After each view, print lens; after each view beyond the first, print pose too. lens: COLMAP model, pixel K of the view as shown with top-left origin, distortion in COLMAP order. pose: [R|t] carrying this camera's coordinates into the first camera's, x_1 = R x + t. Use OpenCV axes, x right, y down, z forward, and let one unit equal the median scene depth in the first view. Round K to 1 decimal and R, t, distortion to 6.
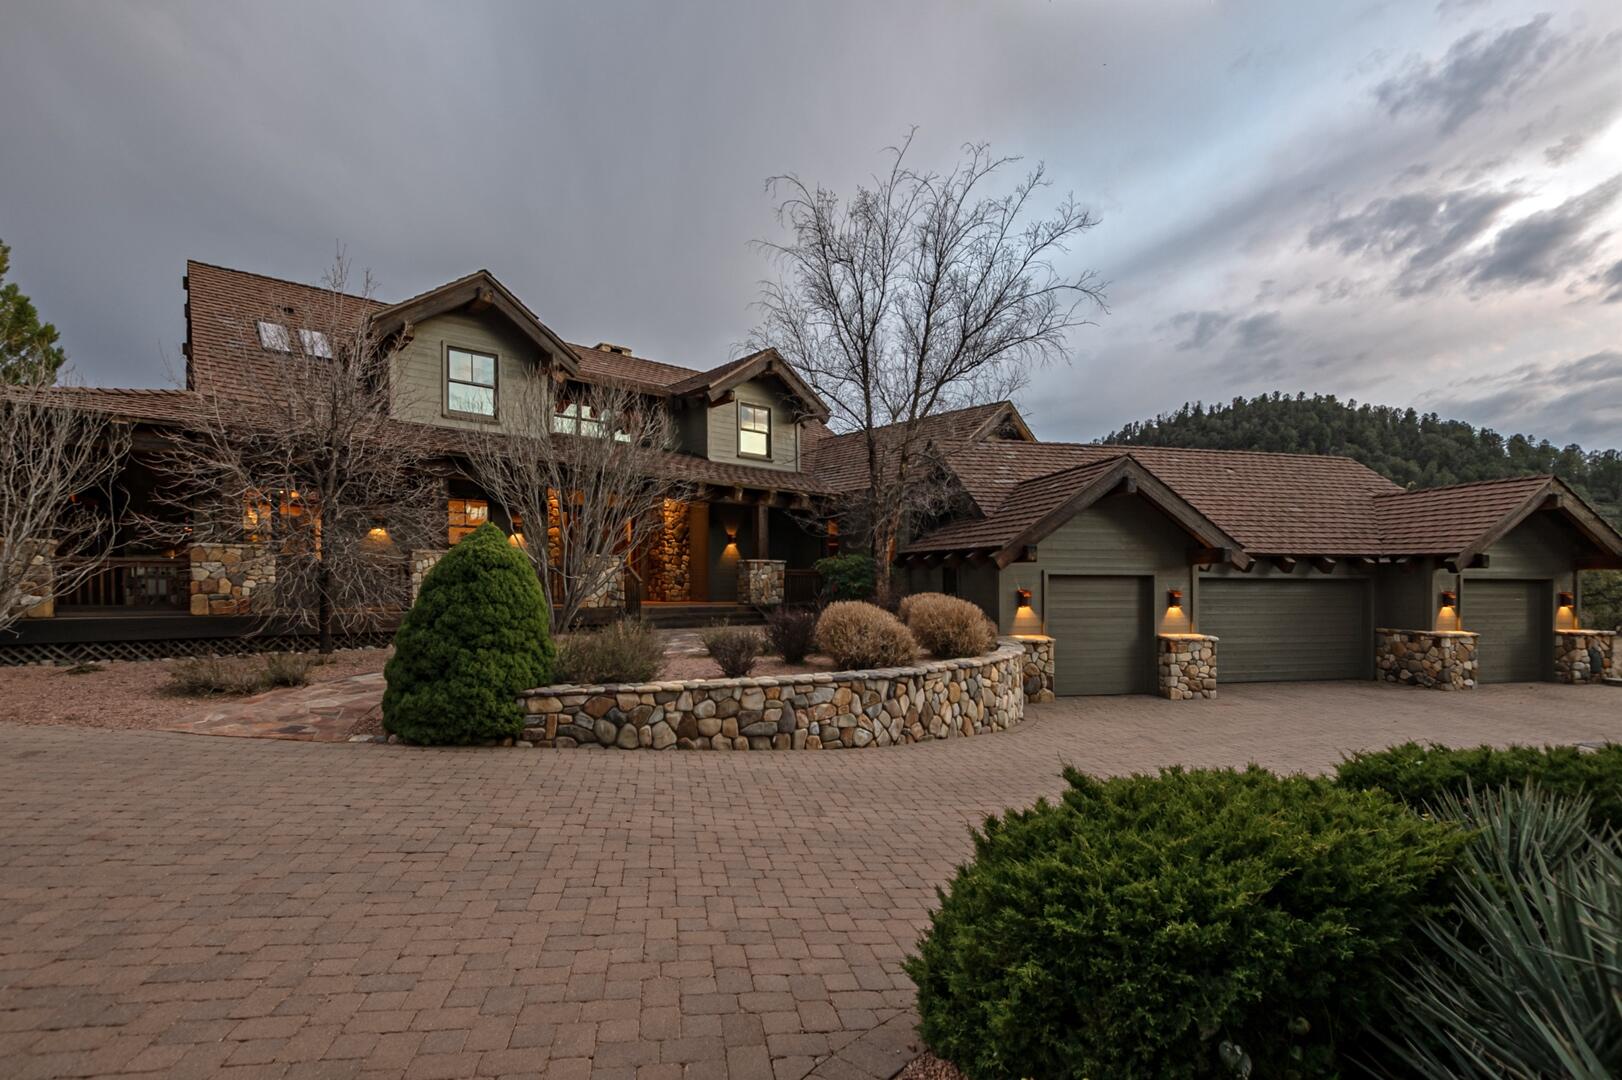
lens RADIAL K [[705.9, 0, 733.4], [0, 705.9, 576.2], [0, 0, 1]] dist [-0.022865, 0.000326]
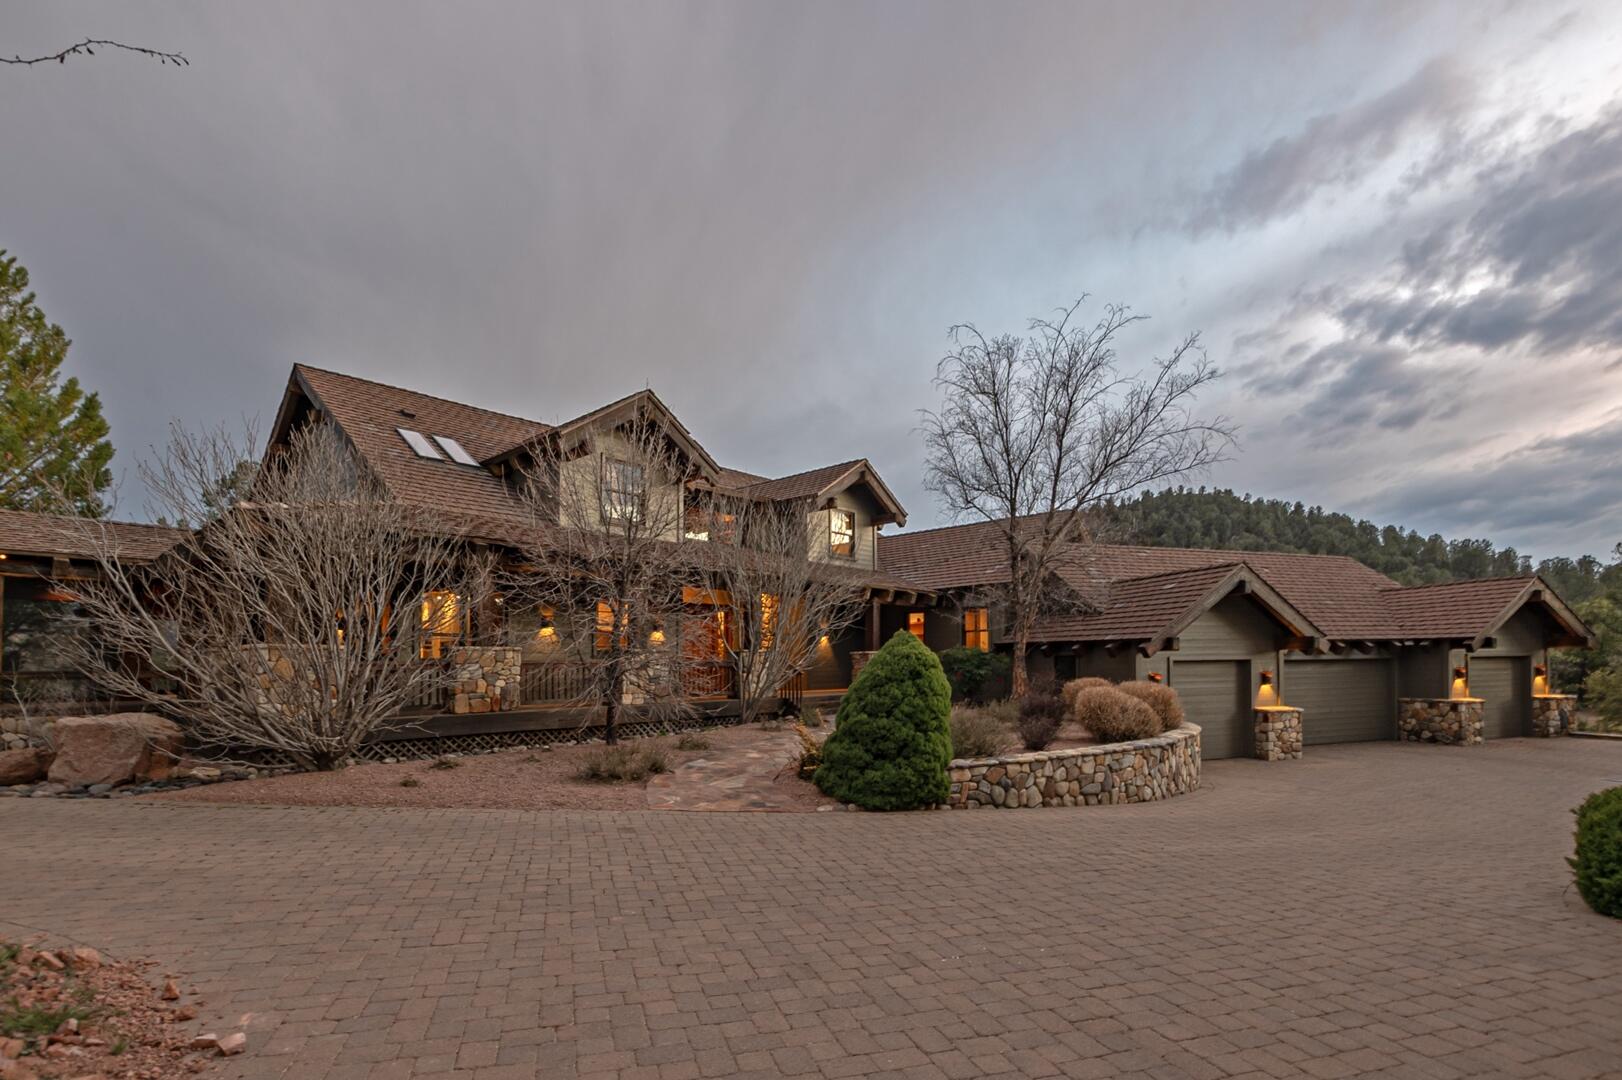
lens RADIAL K [[685.9, 0, 765.3], [0, 685.9, 657.8], [0, 0, 1]] dist [-0.023719, 0.000091]
pose [[0.994496, -0.019015, 0.103033, -0.373851], [0.019795, 0.999783, -0.006551, -0.012928], [-0.102886, 0.008555, 0.994656, -0.090635]]
